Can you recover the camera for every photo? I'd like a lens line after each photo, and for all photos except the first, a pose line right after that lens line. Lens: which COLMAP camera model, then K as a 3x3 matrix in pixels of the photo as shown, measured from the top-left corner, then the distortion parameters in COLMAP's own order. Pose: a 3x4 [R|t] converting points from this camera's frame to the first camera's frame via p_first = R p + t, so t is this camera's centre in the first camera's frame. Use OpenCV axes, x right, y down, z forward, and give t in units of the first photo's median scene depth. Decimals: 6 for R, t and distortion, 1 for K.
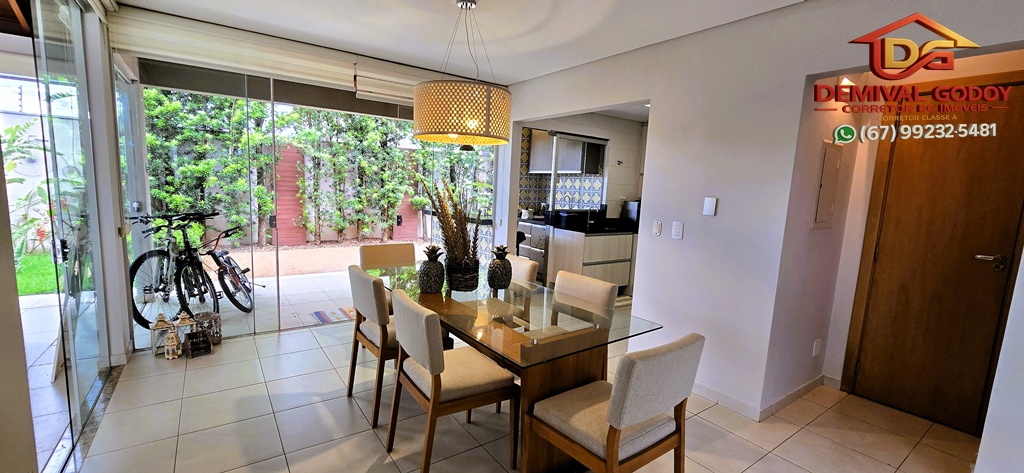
lens RADIAL K [[419.3, 0, 508.7], [0, 419.3, 242.8], [0, 0, 1]] dist [-0.003644, 0.000590]
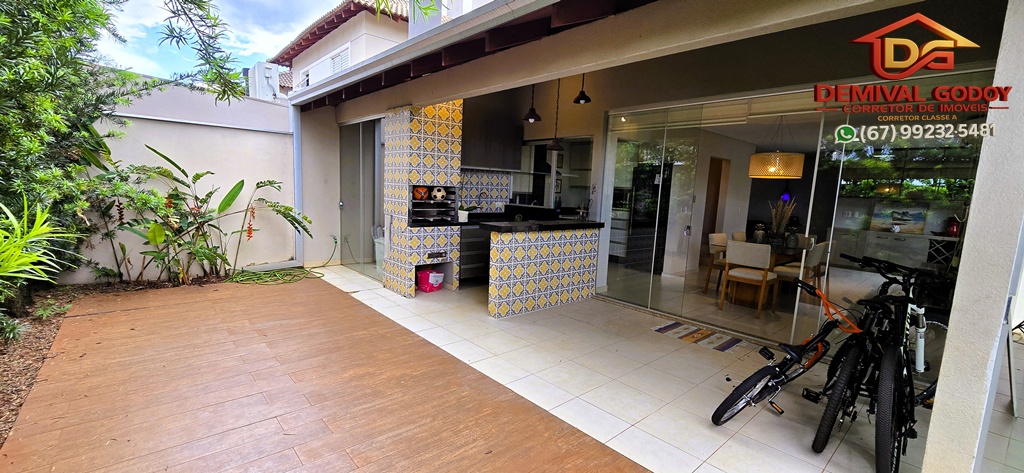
lens RADIAL K [[419.3, 0, 508.7], [0, 419.3, 242.8], [0, 0, 1]] dist [-0.003644, 0.000590]
pose [[-0.098628, -0.181008, 0.978524, -0.910283], [0.084738, 0.978219, 0.189493, -0.189666], [-0.991510, 0.101608, -0.081142, 1.100831]]
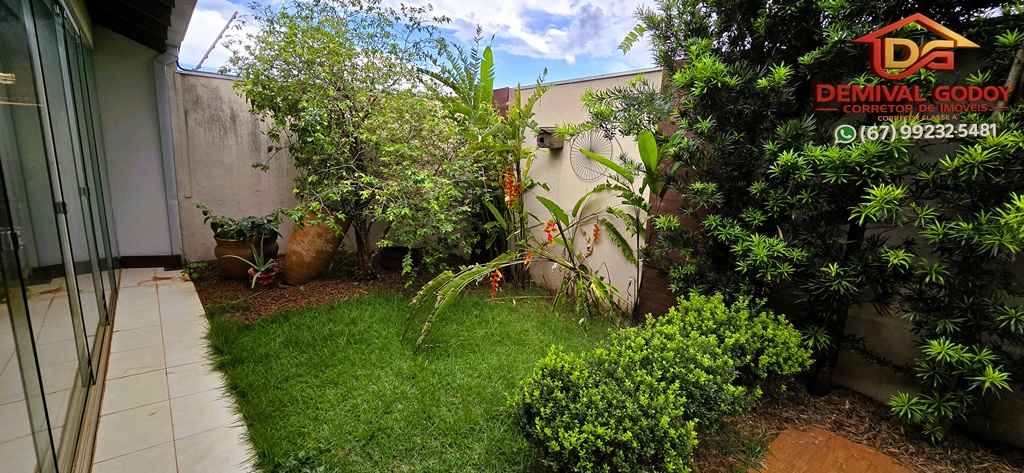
lens RADIAL K [[419.3, 0, 508.7], [0, 419.3, 242.8], [0, 0, 1]] dist [-0.003644, 0.000590]
pose [[0.095167, 0.149563, -0.984162, -0.564406], [-0.176660, 0.975494, 0.131163, -0.139458], [0.979660, 0.161379, 0.119257, 0.896323]]
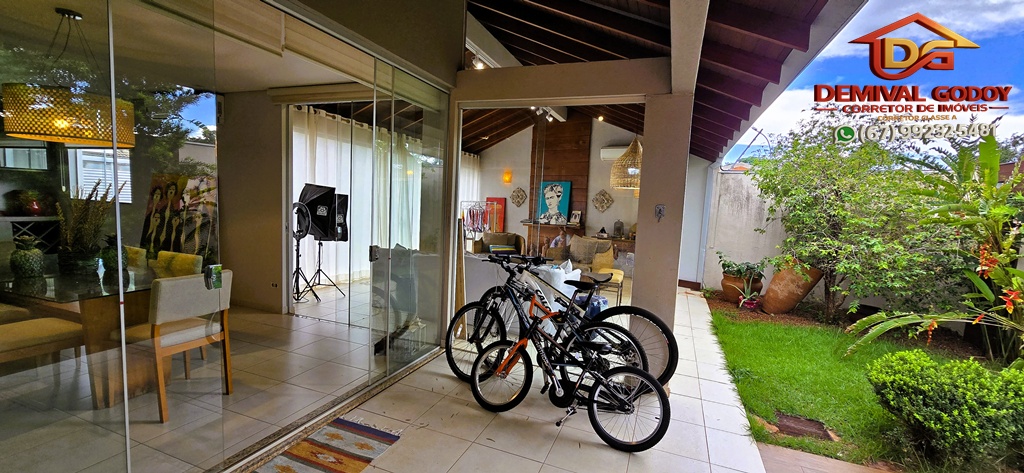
lens RADIAL K [[419.3, 0, 508.7], [0, 419.3, 242.8], [0, 0, 1]] dist [-0.003644, 0.000590]
pose [[-0.834668, -0.034898, -0.549647, -0.197590], [-0.163359, 0.968767, 0.186561, -0.162838], [0.525969, 0.245506, -0.814299, 1.091418]]
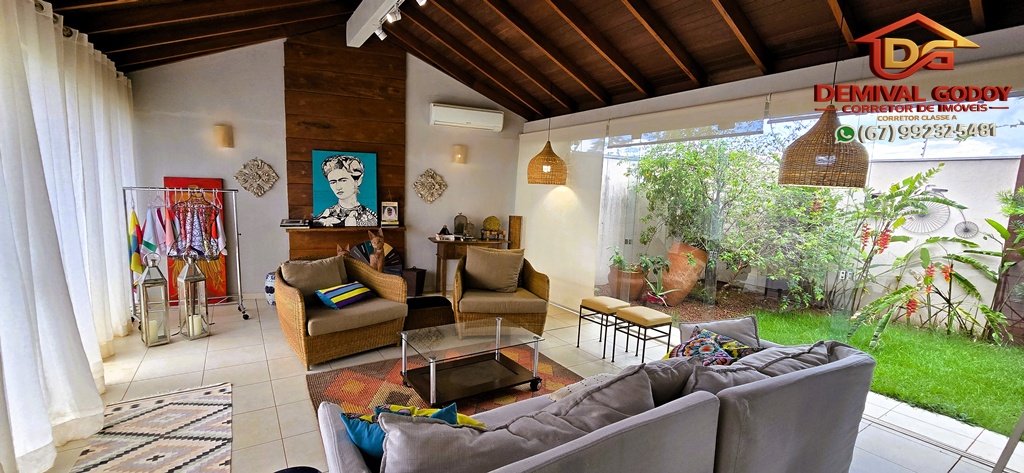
lens RADIAL K [[419.3, 0, 508.7], [0, 419.3, 242.8], [0, 0, 1]] dist [-0.003644, 0.000590]
pose [[-0.035606, 0.073177, -0.996683, -0.296756], [-0.182379, 0.980092, 0.078474, -0.061117], [0.982583, 0.184568, -0.021551, 0.232528]]
